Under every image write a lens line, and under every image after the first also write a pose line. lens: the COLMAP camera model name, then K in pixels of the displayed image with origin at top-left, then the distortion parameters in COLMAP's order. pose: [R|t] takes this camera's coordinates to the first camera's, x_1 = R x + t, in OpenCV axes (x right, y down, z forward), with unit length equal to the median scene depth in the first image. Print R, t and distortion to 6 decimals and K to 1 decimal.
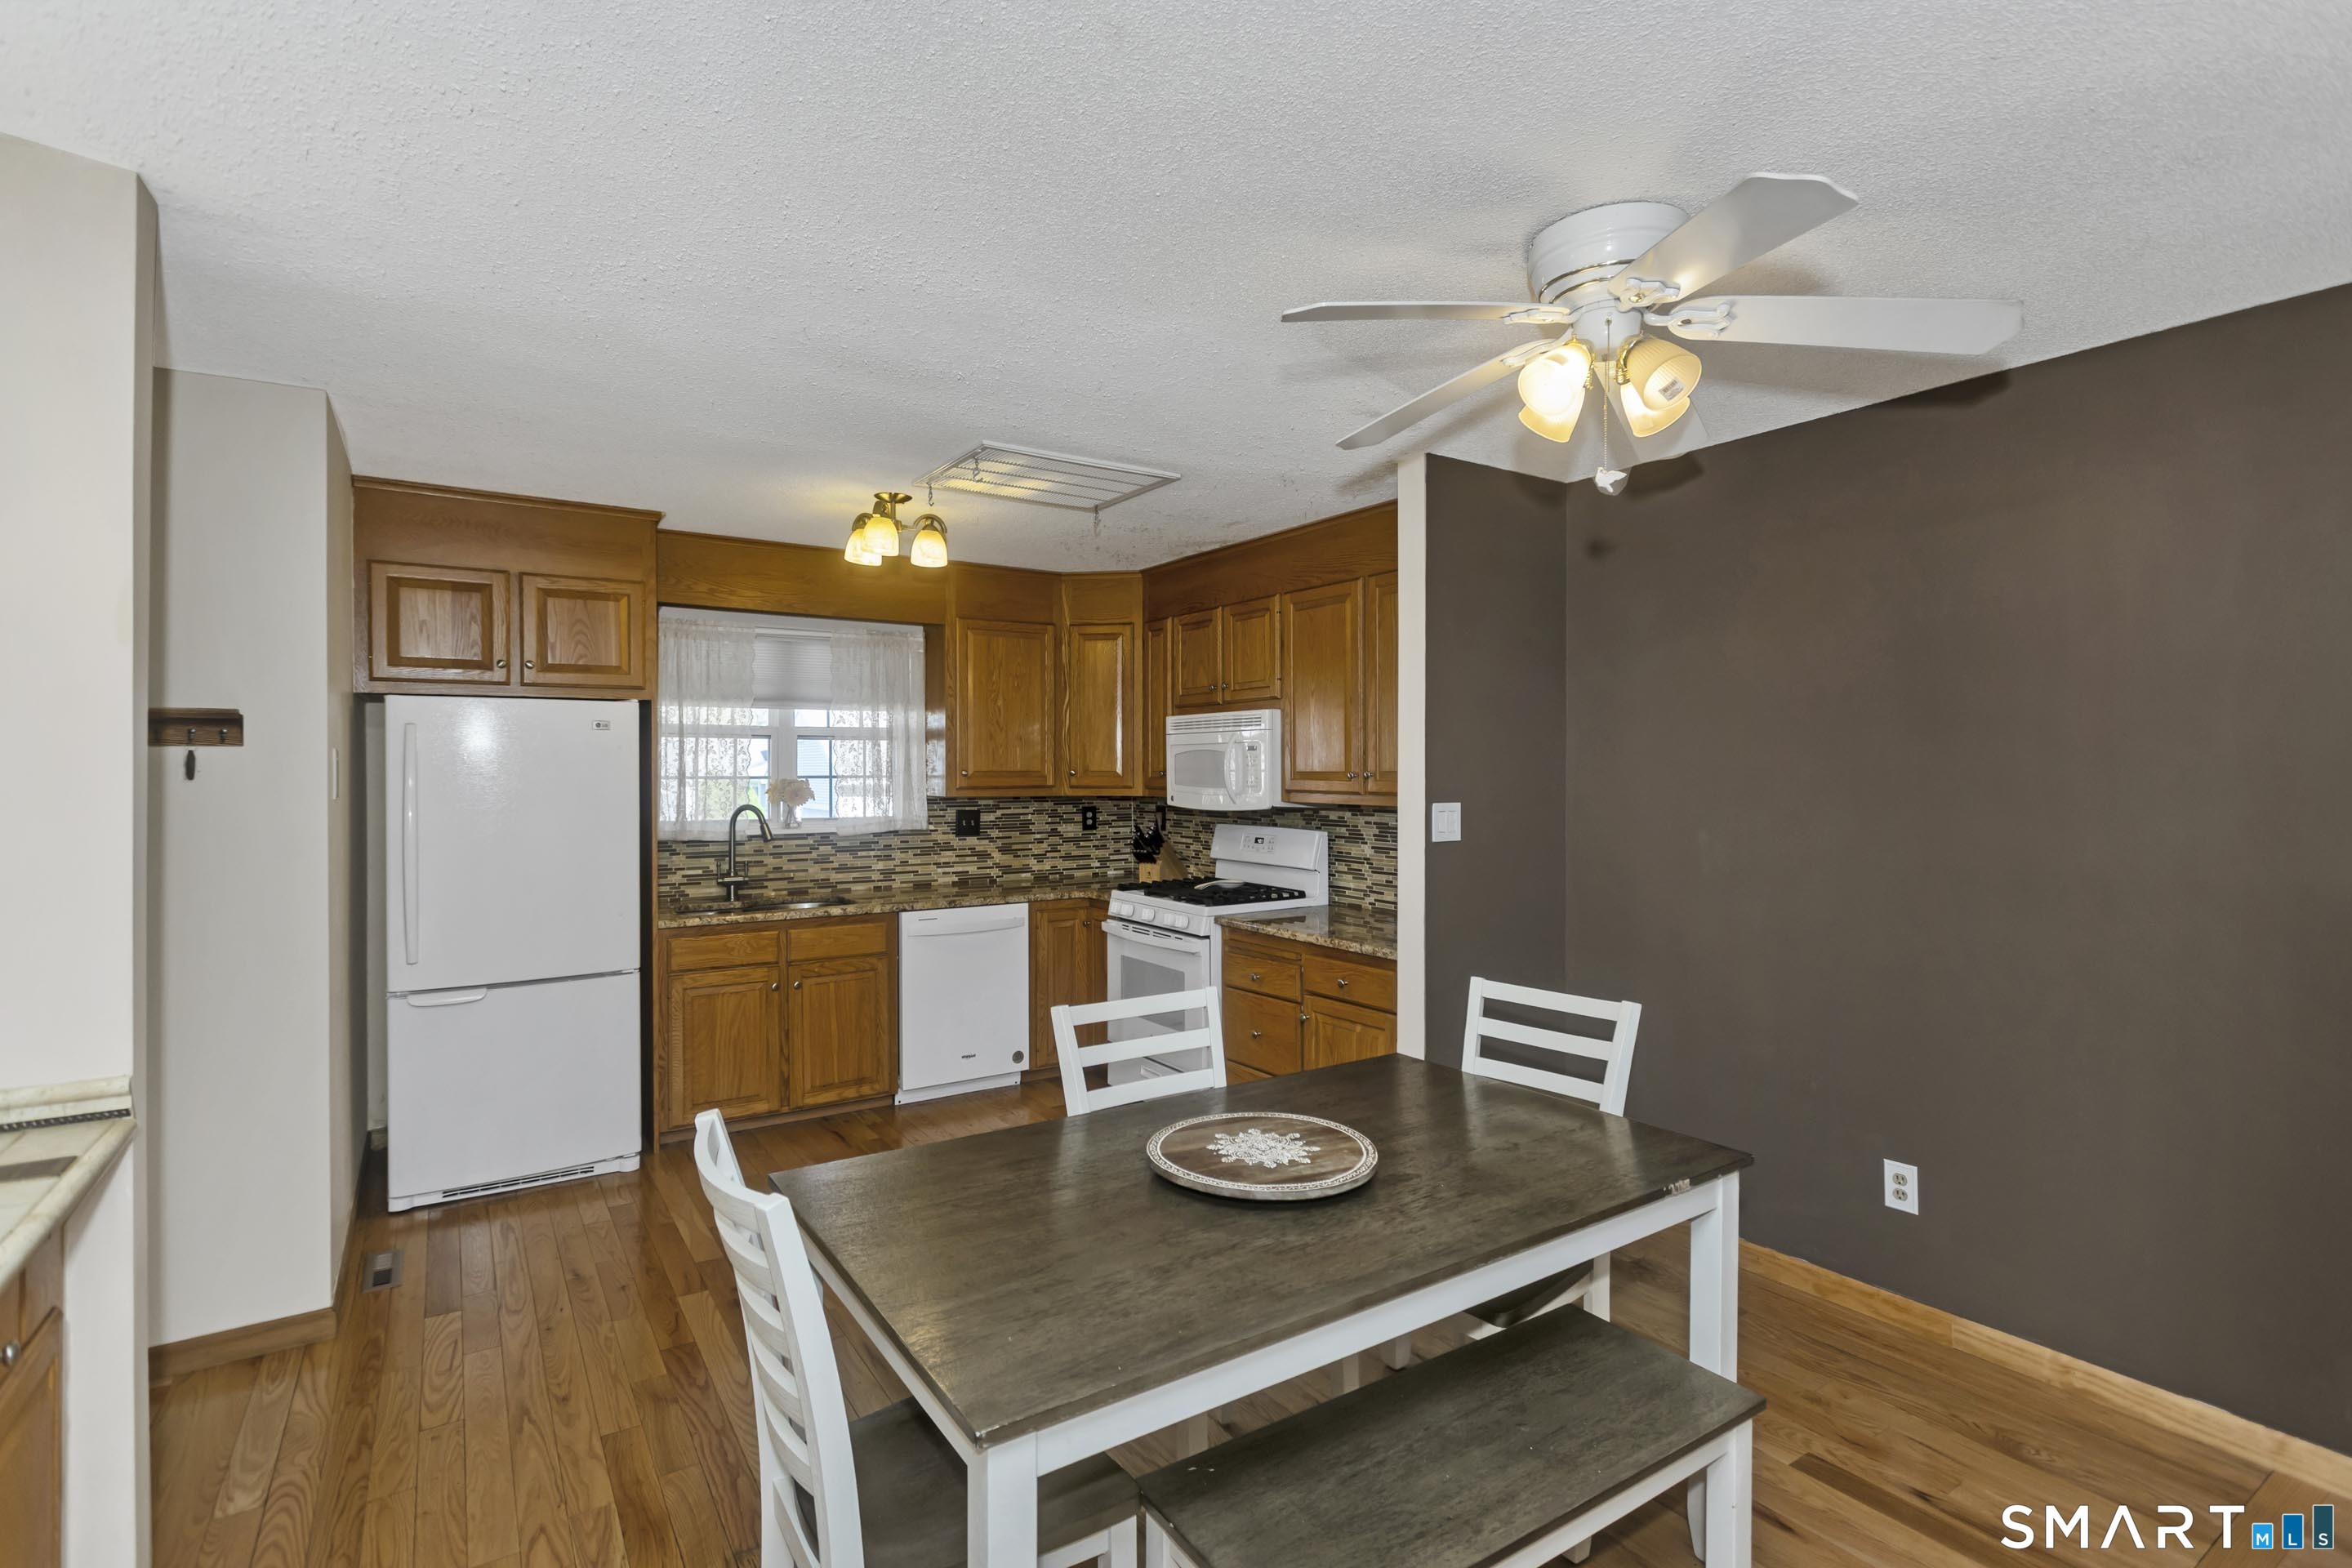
lens RADIAL K [[1142.1, 0, 1186.6], [0, 1142.1, 782.5], [0, 0, 1]] dist [0.001230, 0.005497]
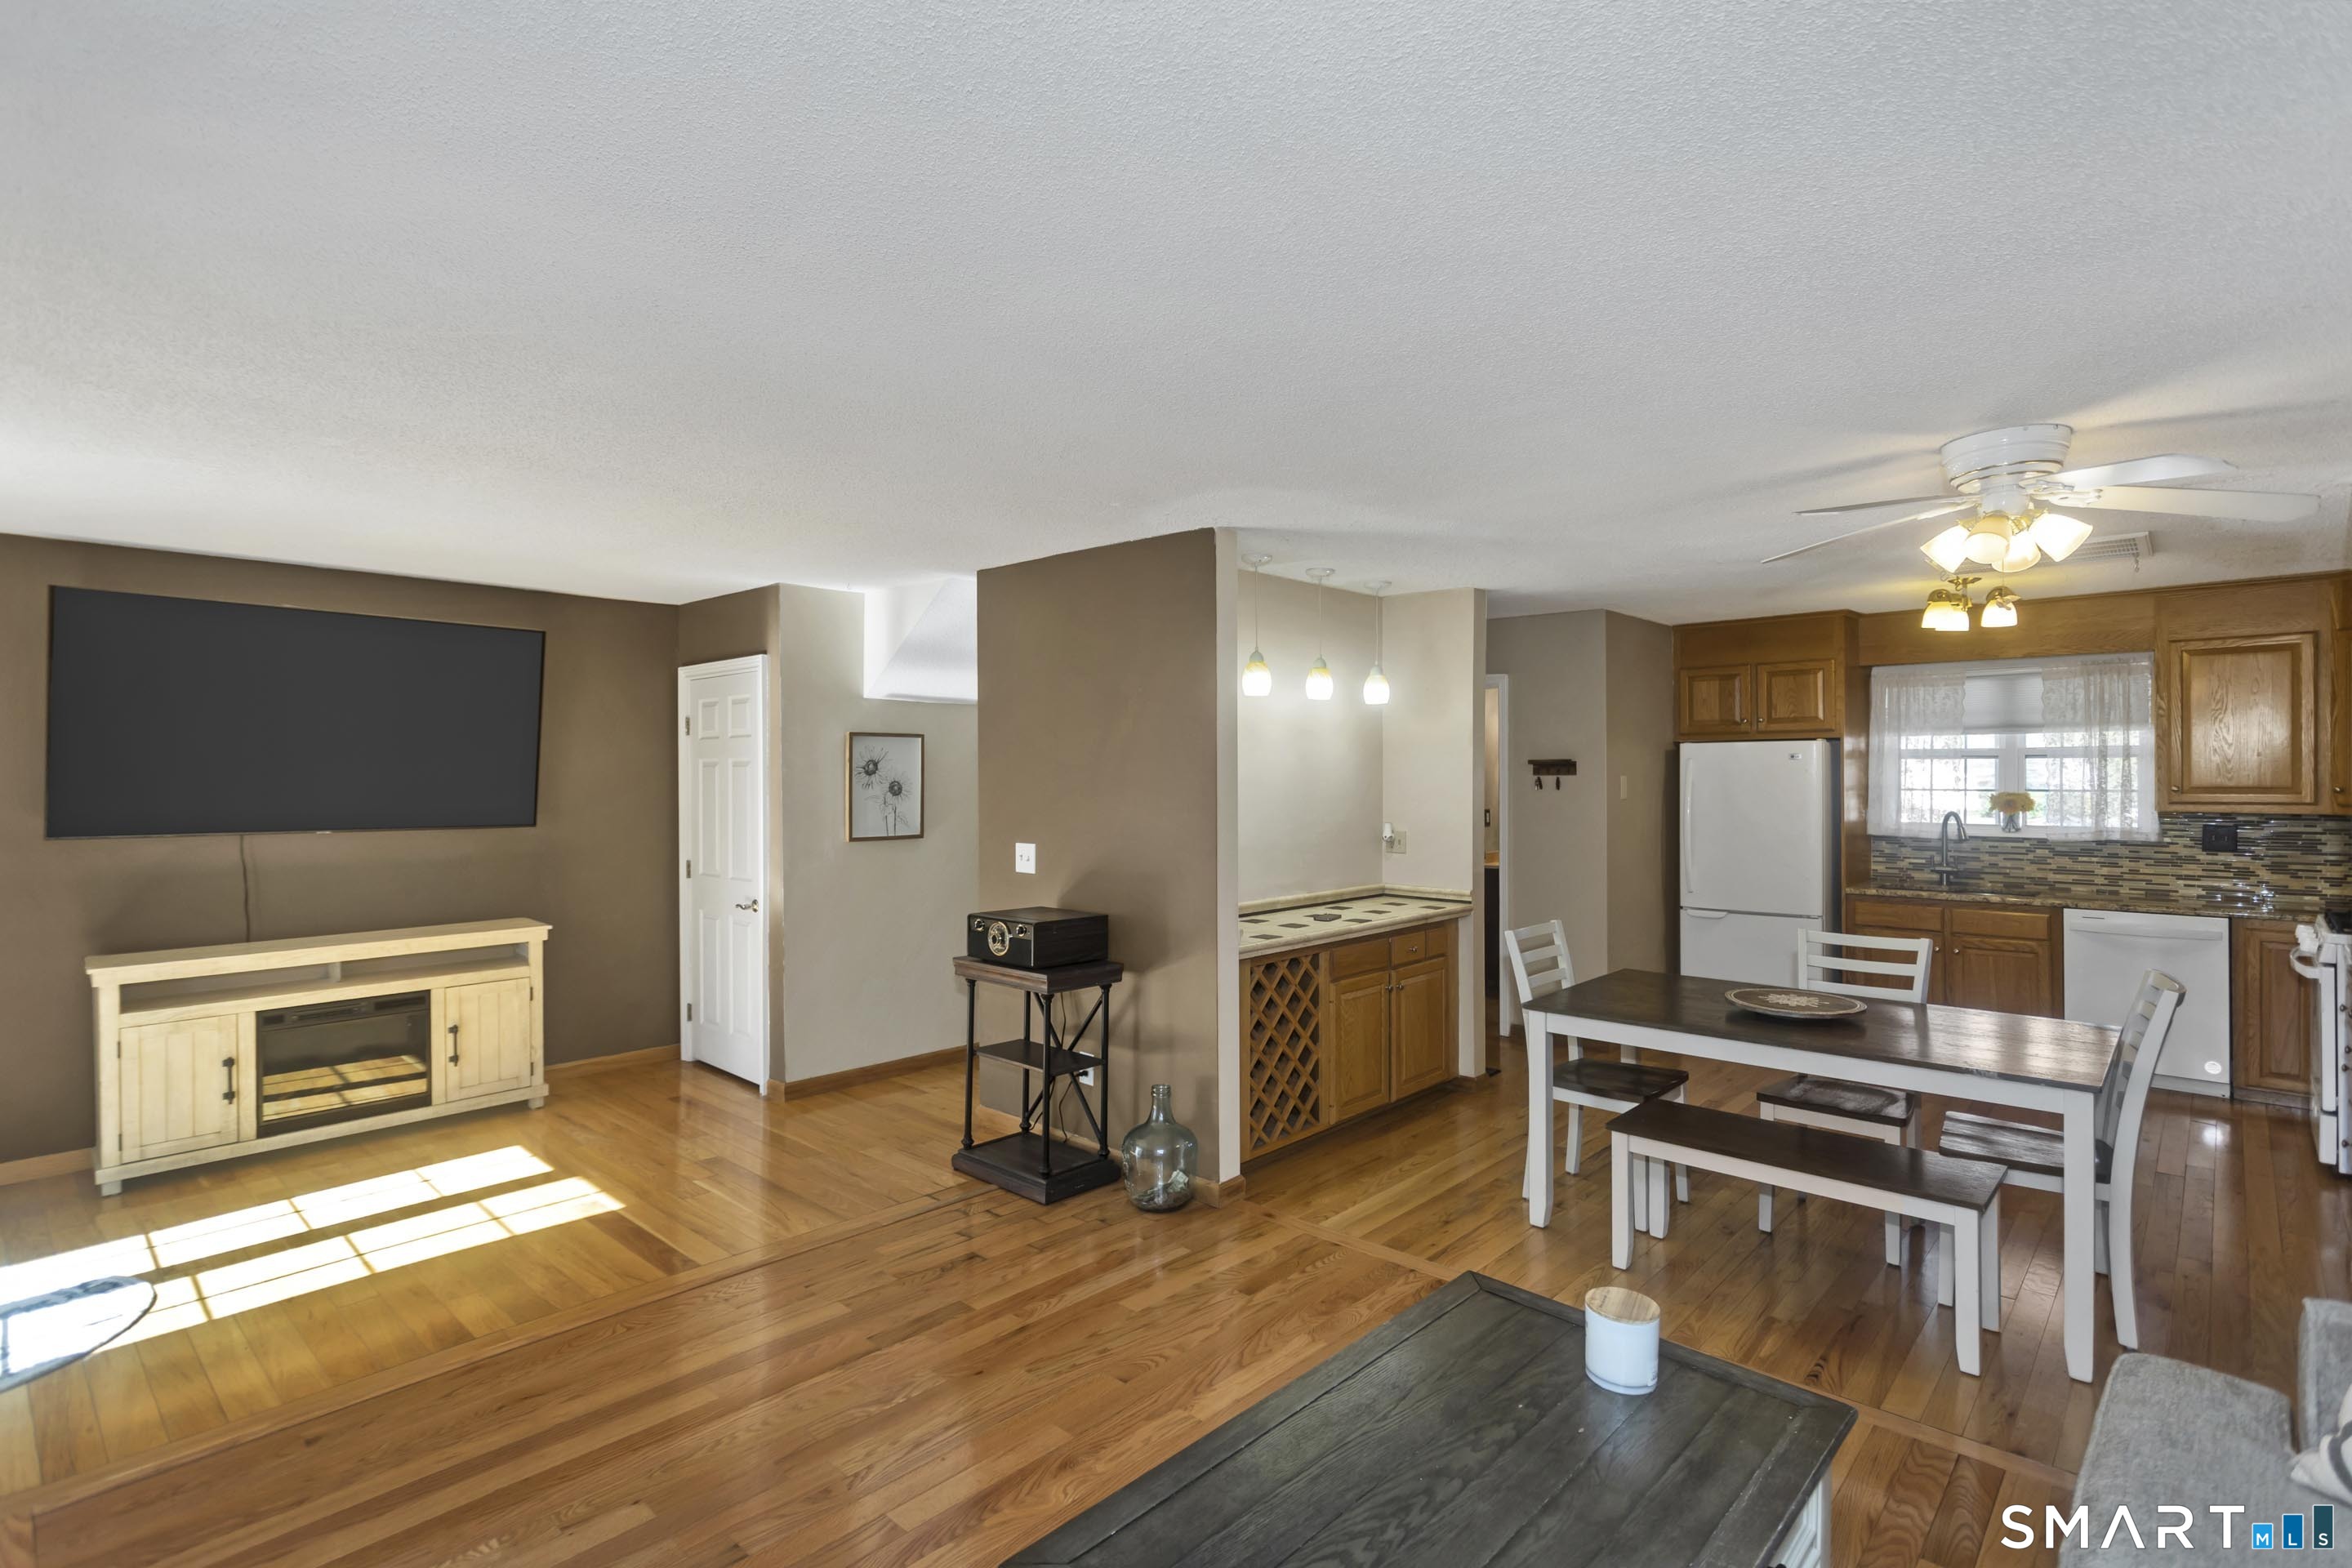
lens RADIAL K [[1142.1, 0, 1177.6], [0, 1142.1, 774.3], [0, 0, 1]] dist [0.001230, 0.005497]
pose [[0.243211, 0.001777, -0.969972, 0.657868], [-0.010138, 0.999948, -0.000710, -0.012780], [0.969921, 0.010006, 0.243216, -0.162286]]
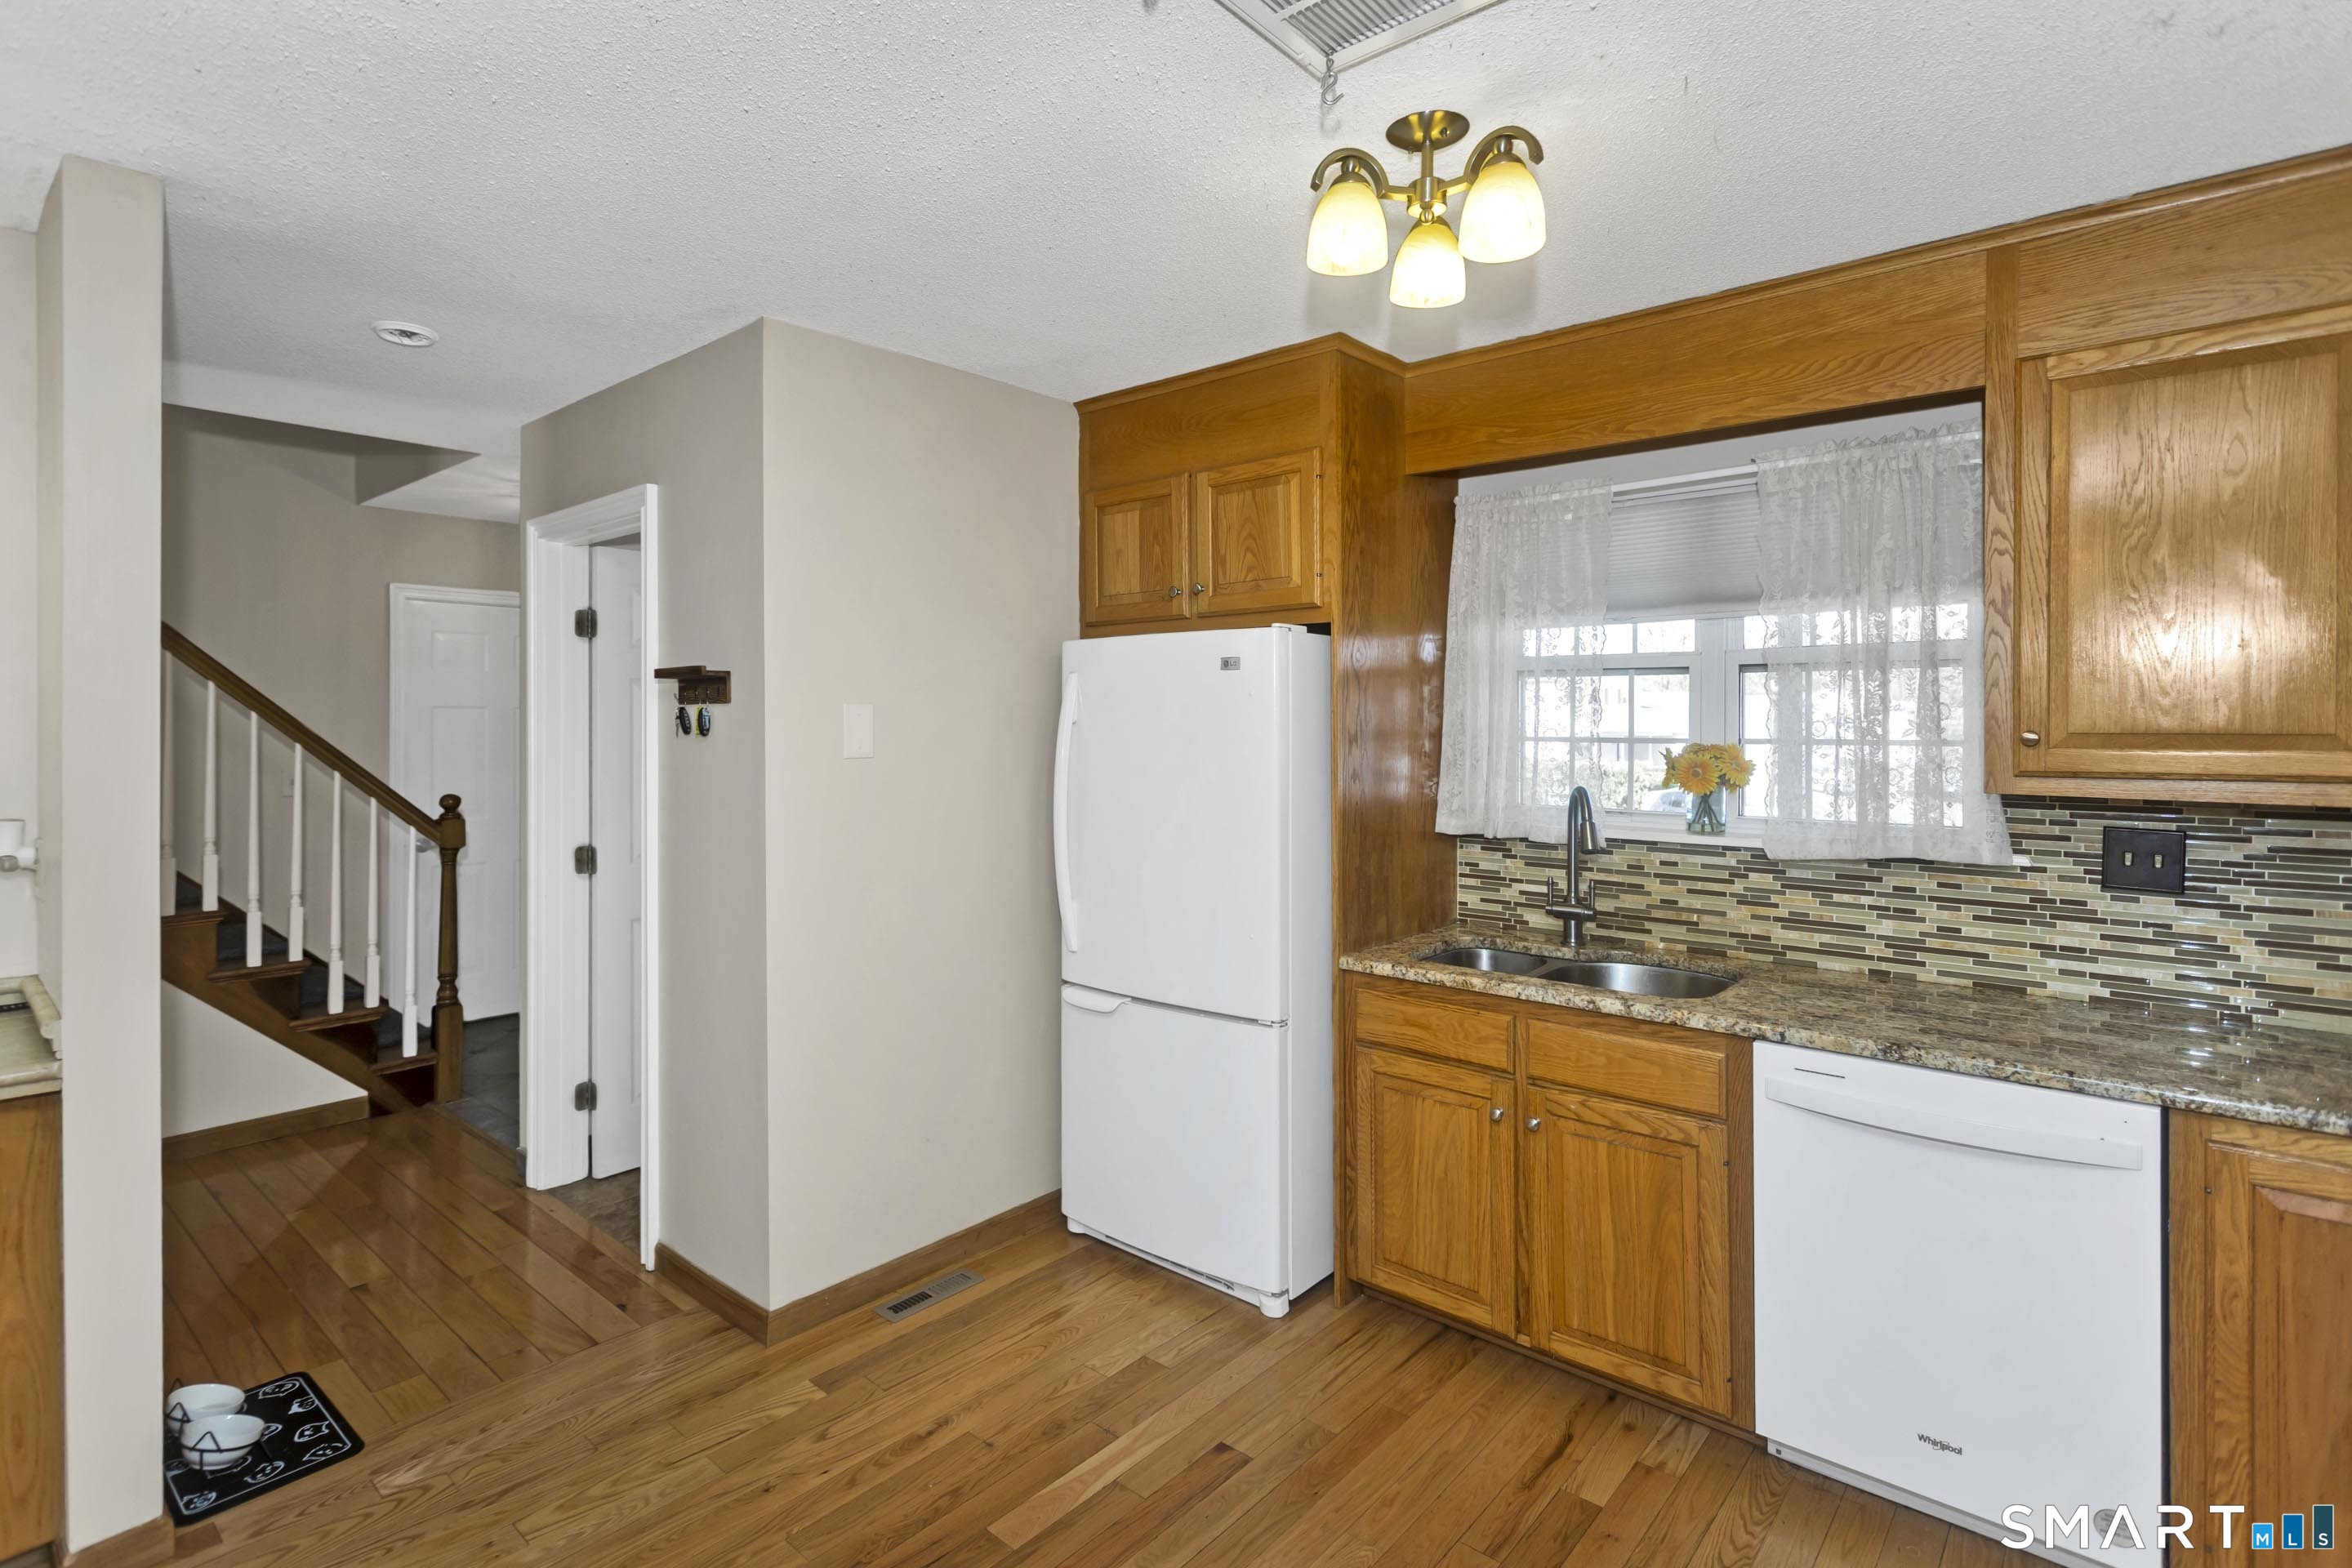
lens RADIAL K [[1142.1, 0, 1177.2], [0, 1142.1, 725.4], [0, 0, 1]] dist [0.001230, 0.005497]
pose [[0.266521, 0.004634, -0.963818, 0.128597], [-0.014092, 0.999900, 0.000911, -0.009798], [0.963726, 0.013339, 0.266559, 0.646212]]
